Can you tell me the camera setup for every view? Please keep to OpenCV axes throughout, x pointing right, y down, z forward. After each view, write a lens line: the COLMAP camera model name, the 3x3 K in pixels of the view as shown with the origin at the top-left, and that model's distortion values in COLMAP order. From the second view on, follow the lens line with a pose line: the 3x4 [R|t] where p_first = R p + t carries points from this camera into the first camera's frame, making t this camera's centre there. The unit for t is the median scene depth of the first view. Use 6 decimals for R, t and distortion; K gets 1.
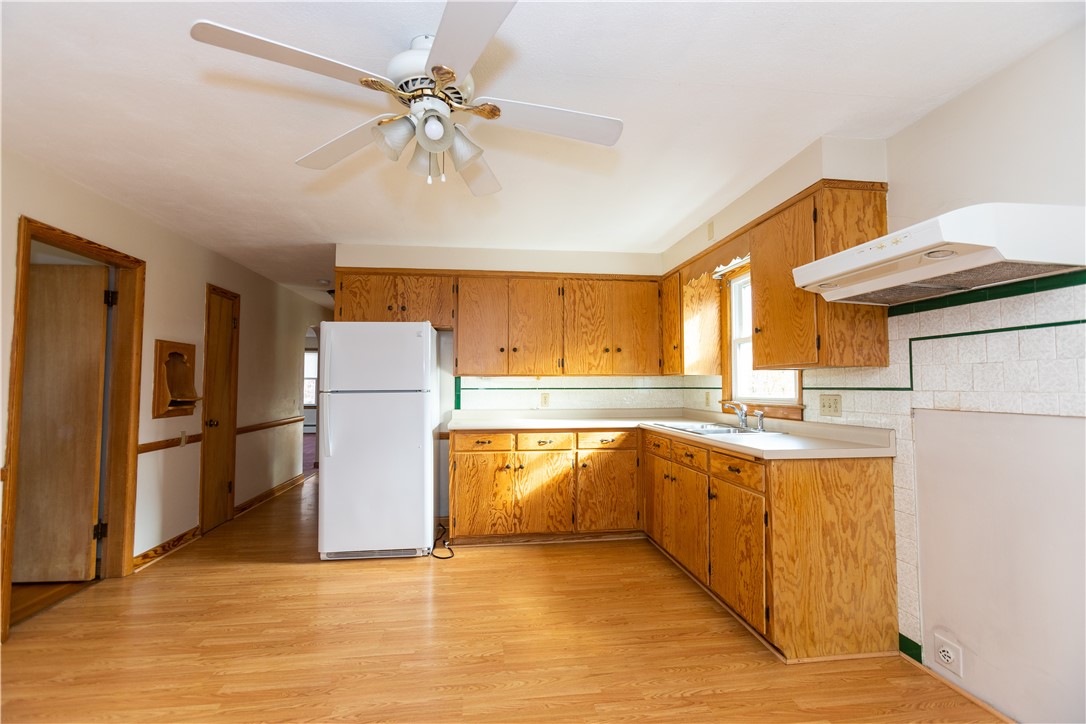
lens RADIAL K [[487.0, 0, 539.7], [0, 487.0, 362.1], [0, 0, 1]] dist [-0.023213, 0.018280]
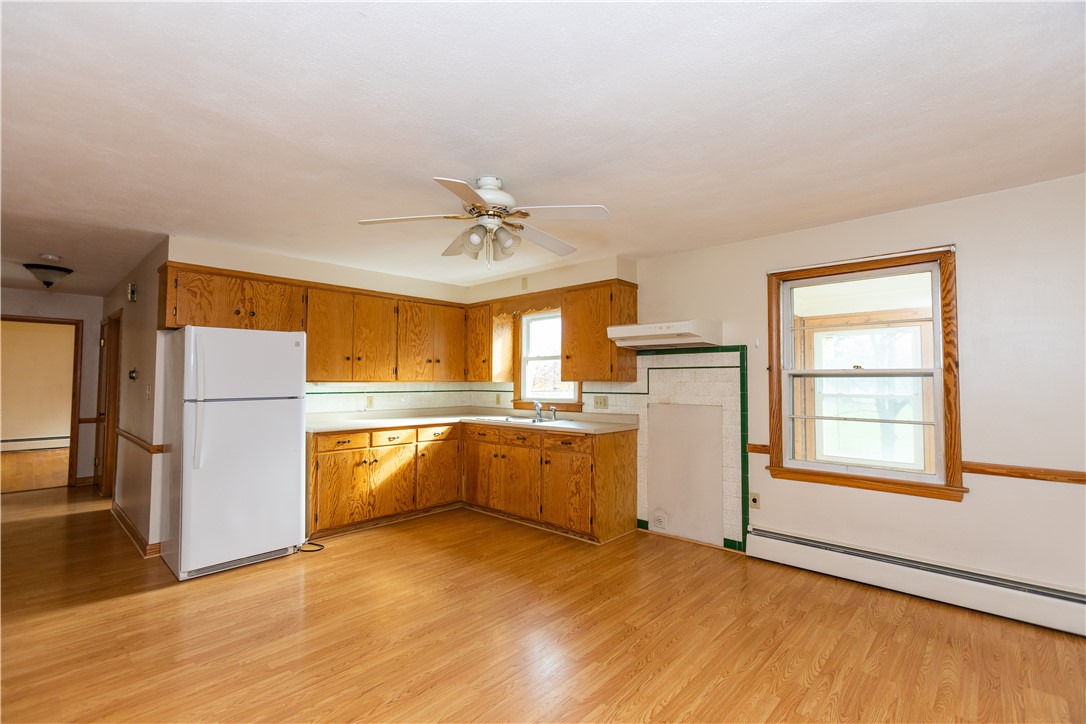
lens RADIAL K [[487.0, 0, 539.7], [0, 487.0, 362.1], [0, 0, 1]] dist [-0.023213, 0.018280]
pose [[0.770203, 0.027302, 0.637214, -0.542655], [-0.033052, 0.999449, -0.002872, -0.034256], [-0.636941, -0.018850, 0.770682, -0.159227]]
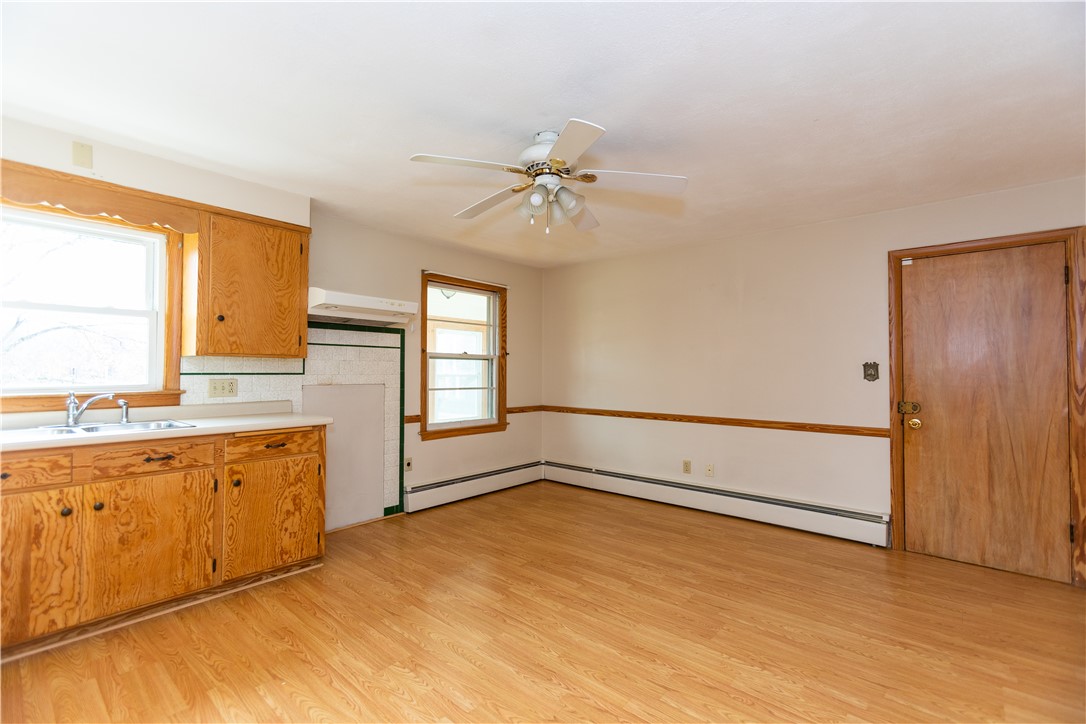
lens RADIAL K [[487.0, 0, 539.7], [0, 487.0, 362.1], [0, 0, 1]] dist [-0.023213, 0.018280]
pose [[-0.667832, 0.011764, 0.744219, -0.636510], [-0.040723, 0.997800, -0.052315, 0.044972], [-0.743197, -0.065244, -0.665884, 0.968574]]
